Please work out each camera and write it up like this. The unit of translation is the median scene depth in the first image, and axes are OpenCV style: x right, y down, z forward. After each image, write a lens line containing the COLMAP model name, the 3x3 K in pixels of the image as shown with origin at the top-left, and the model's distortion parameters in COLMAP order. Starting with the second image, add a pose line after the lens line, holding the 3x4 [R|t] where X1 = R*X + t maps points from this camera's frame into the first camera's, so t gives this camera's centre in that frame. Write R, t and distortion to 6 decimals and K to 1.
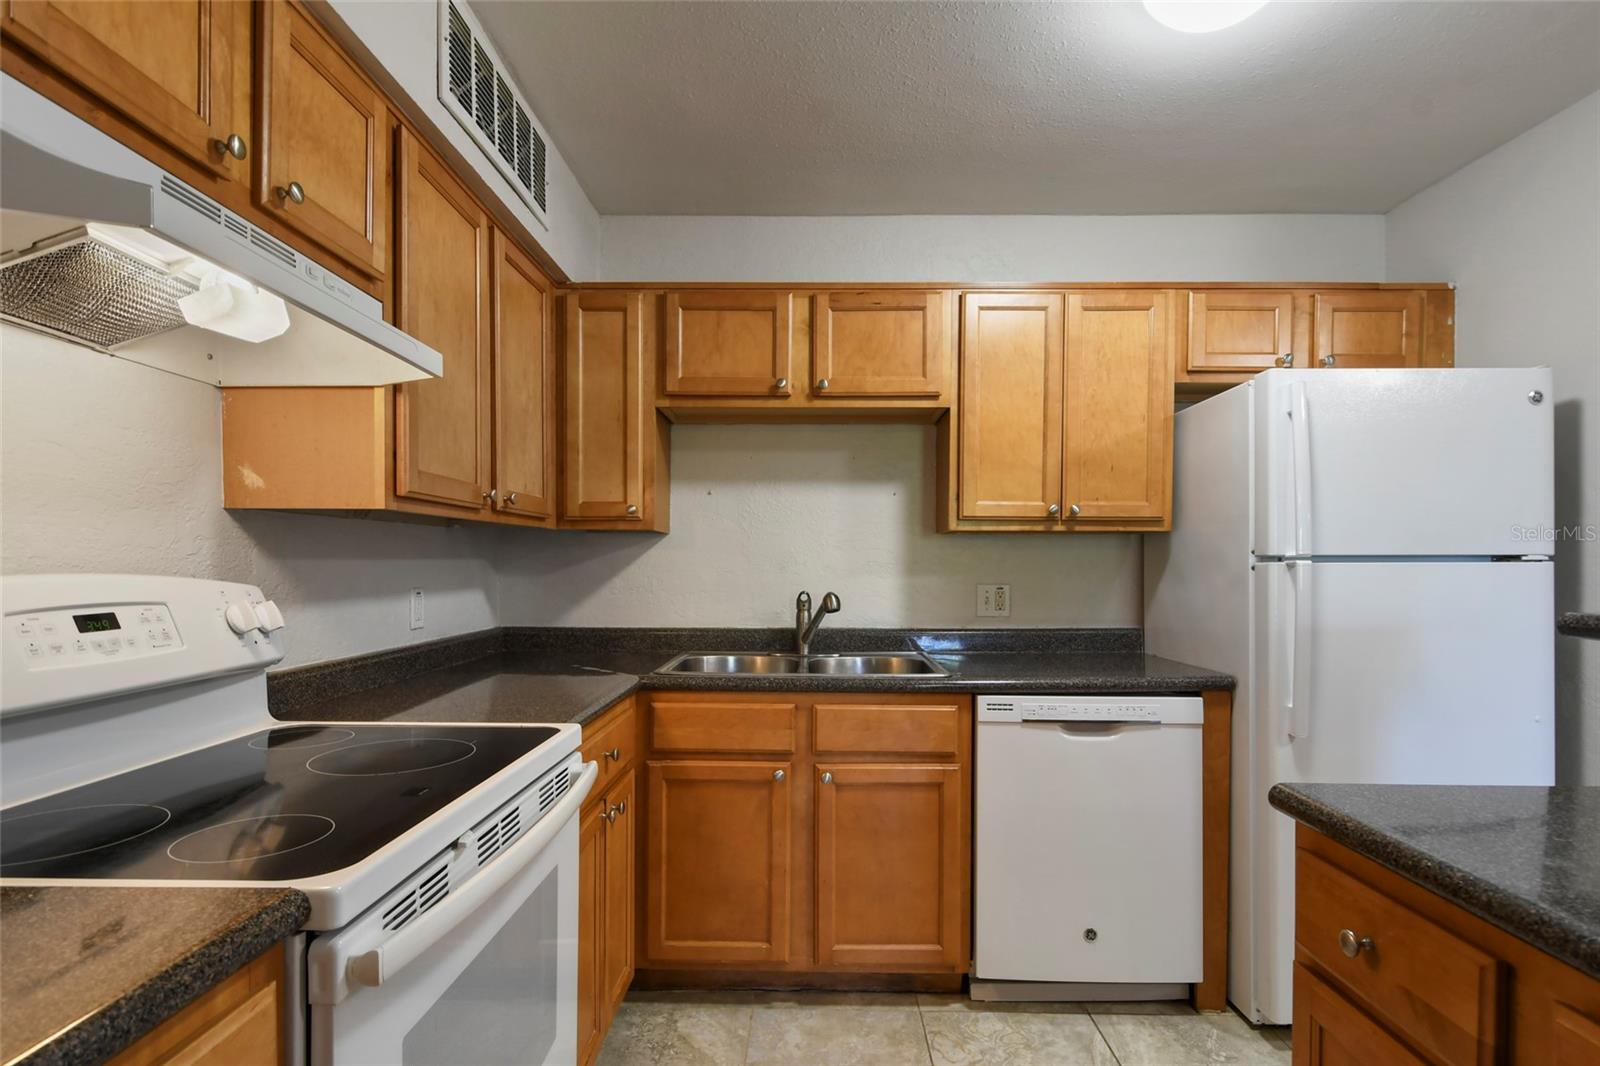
lens RADIAL K [[800.9, 0, 806.8], [0, 800.9, 574.4], [0, 0, 1]] dist [0.003120, -0.000341]
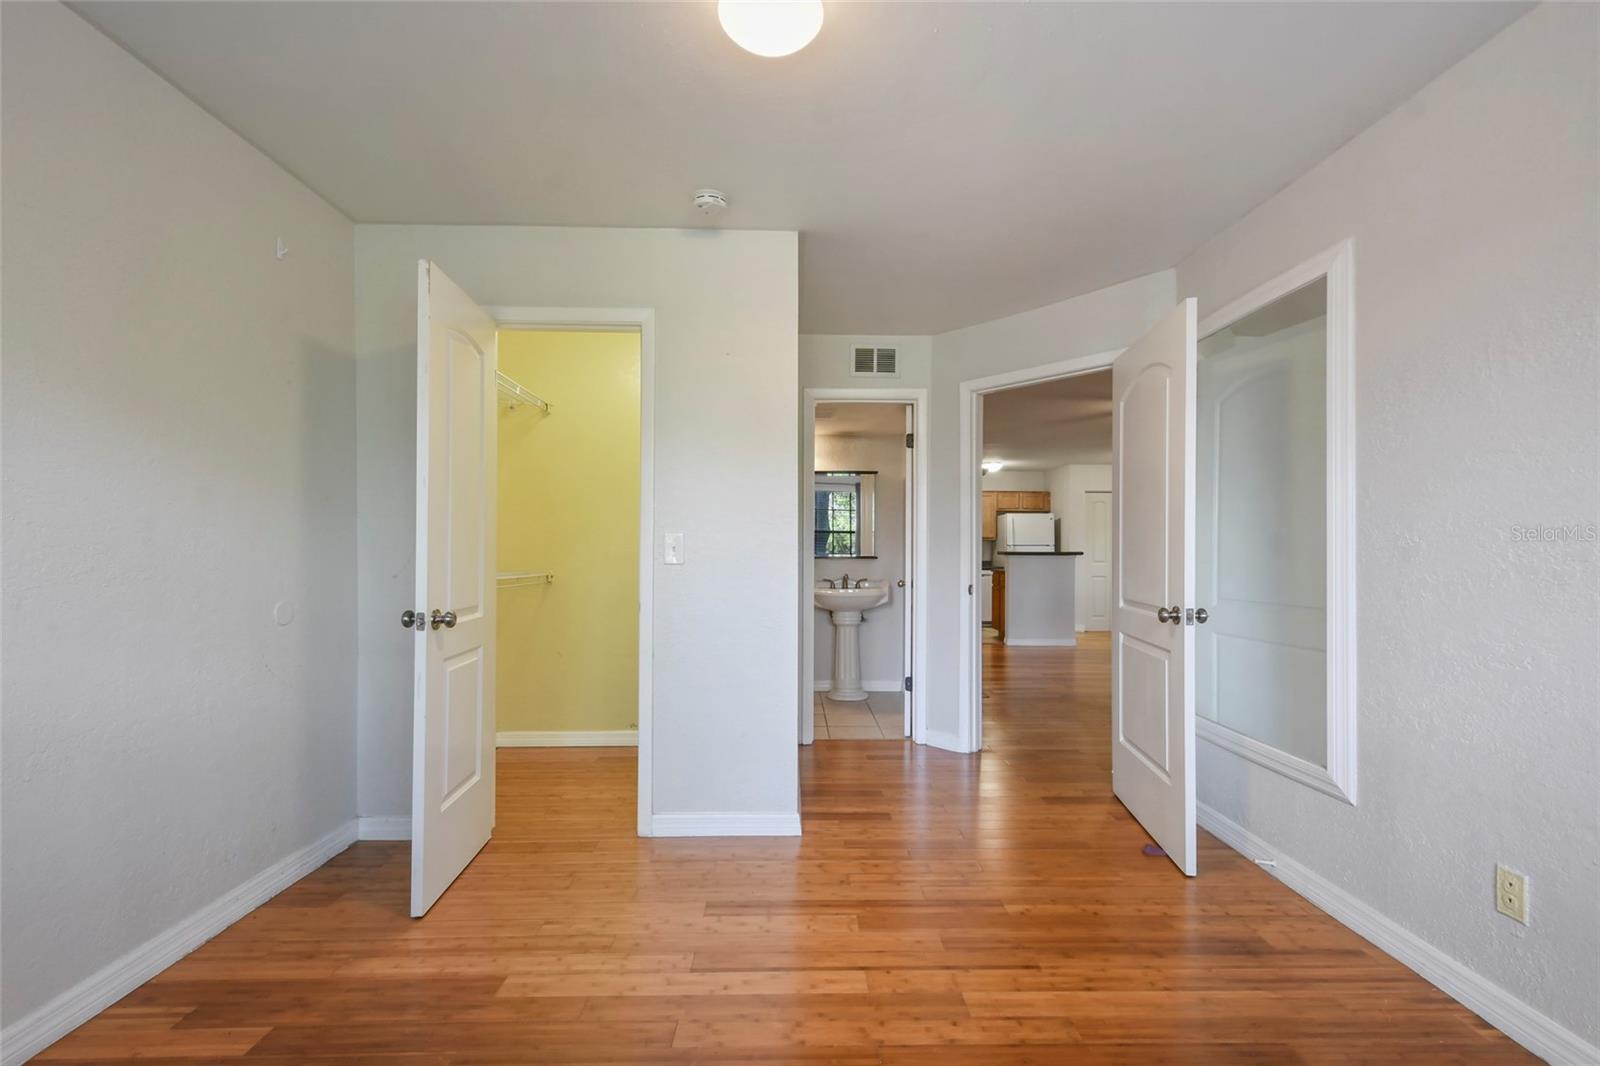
lens RADIAL K [[703.8, 0, 812.2], [0, 703.8, 551.9], [0, 0, 1]] dist [0.027545, -0.012718]
pose [[0.999115, 0.001266, 0.042051, -0.876454], [-0.000640, 0.999889, -0.014881, 0.086030], [-0.042065, 0.014841, 0.999005, -3.368687]]
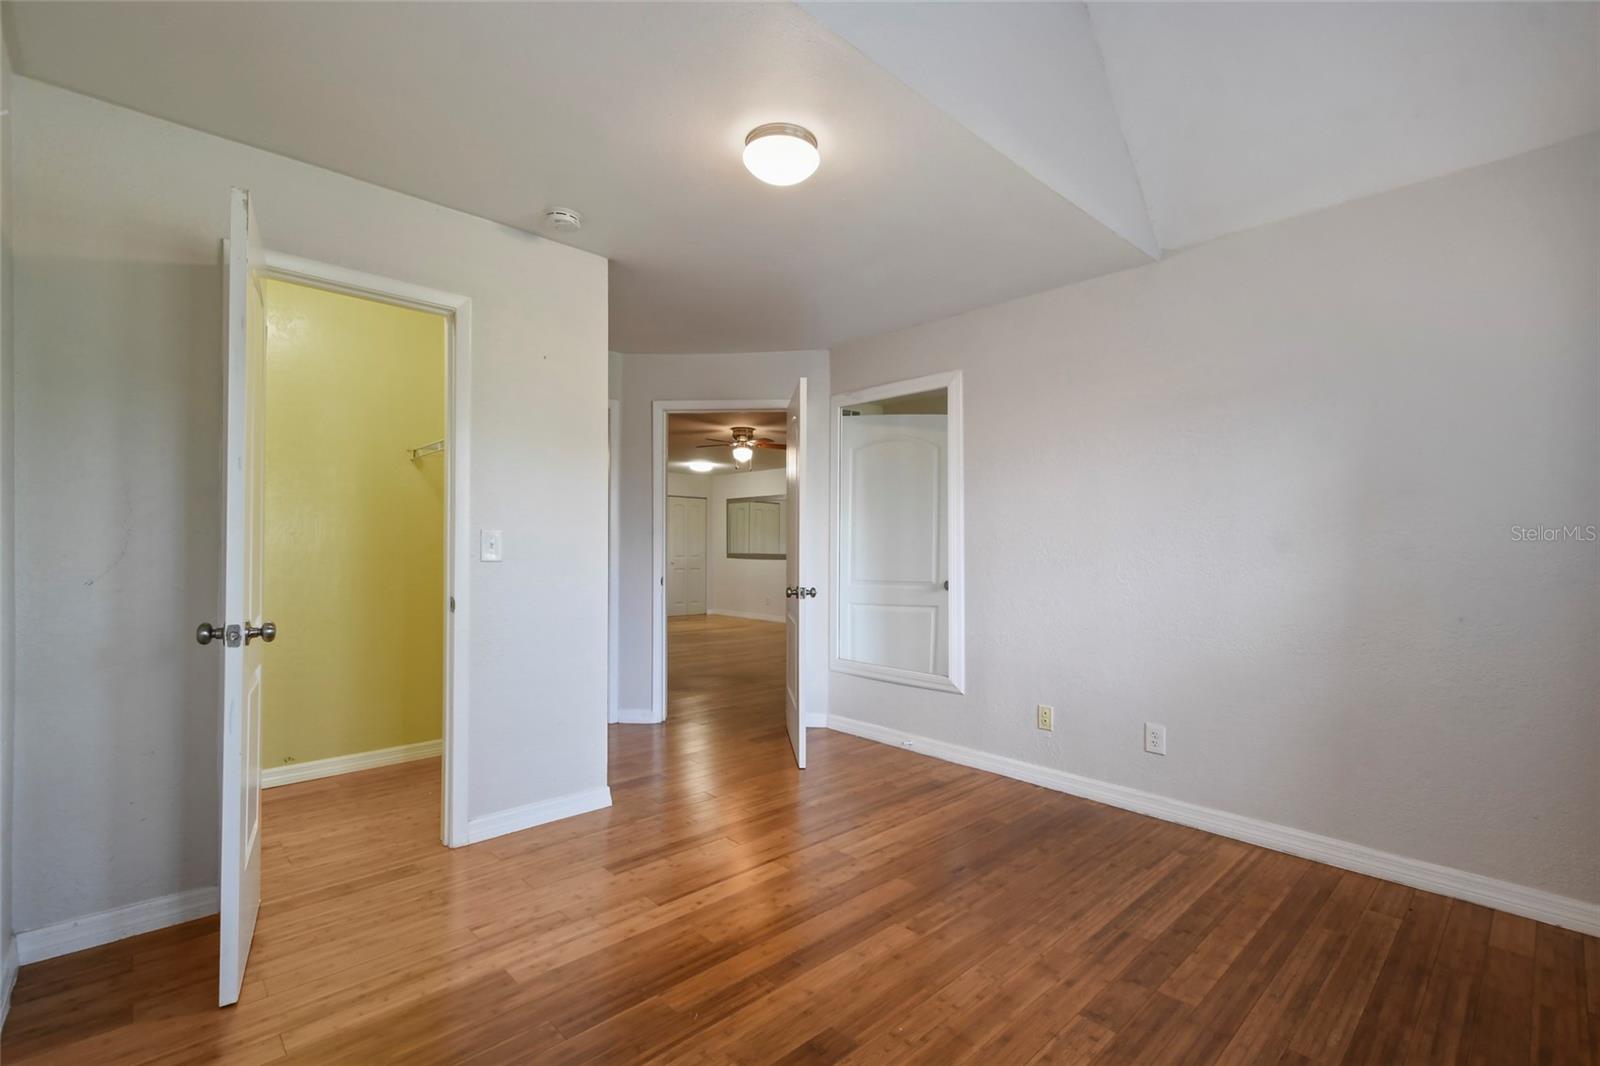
lens RADIAL K [[700.4, 0, 809.6], [0, 700.4, 542.9], [0, 0, 1]] dist [0.011038, -0.000619]
pose [[0.715831, 0.007611, 0.698232, -1.438410], [0.007148, 0.999808, -0.018227, 0.083956], [-0.698237, 0.018038, 0.715639, -3.372301]]
